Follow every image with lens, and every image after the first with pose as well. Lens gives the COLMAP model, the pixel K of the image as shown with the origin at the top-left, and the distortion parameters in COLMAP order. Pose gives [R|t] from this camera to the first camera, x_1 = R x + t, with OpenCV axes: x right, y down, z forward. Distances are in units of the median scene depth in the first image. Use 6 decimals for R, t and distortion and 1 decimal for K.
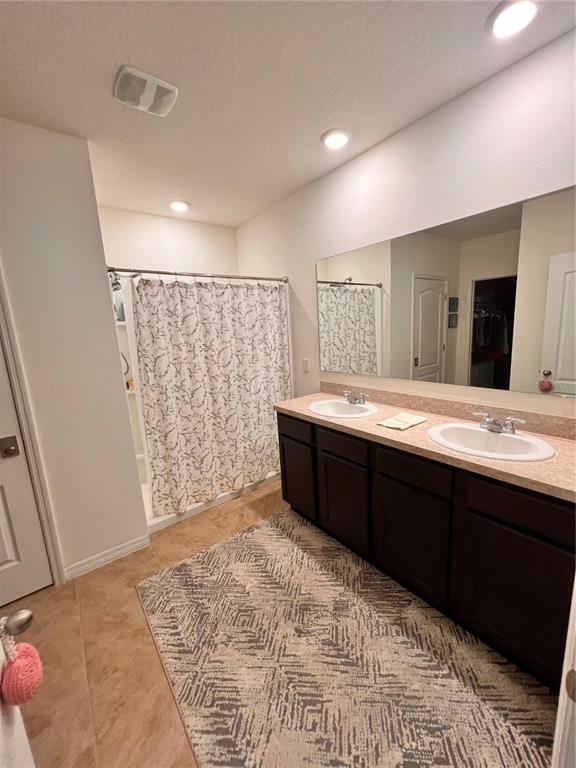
lens RADIAL K [[305.8, 0, 291.3], [0, 305.8, 380.9], [0, 0, 1]] dist [-0.002330, 0.000334]
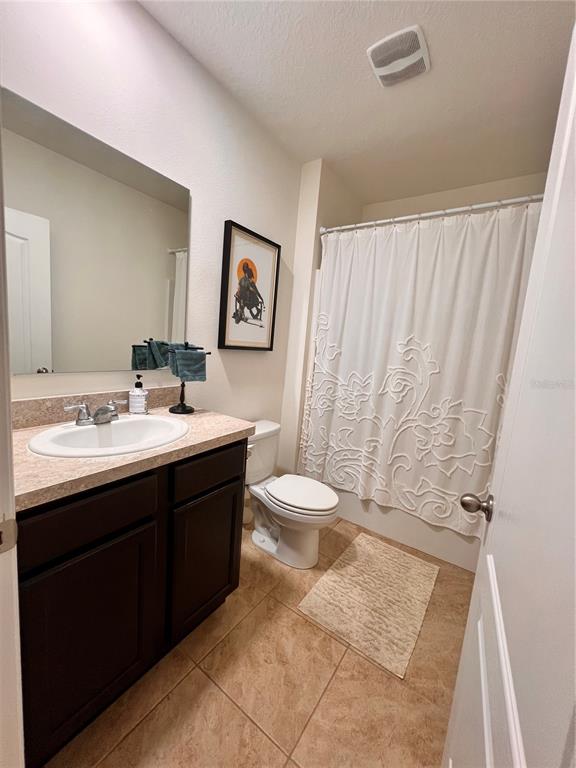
lens RADIAL K [[305.8, 0, 291.3], [0, 305.8, 380.9], [0, 0, 1]] dist [-0.002330, 0.000334]
pose [[-0.293806, -0.094396, 0.951193, -0.272306], [0.098563, 0.986816, 0.128375, 0.000129], [-0.950770, 0.131470, -0.280628, 0.834101]]
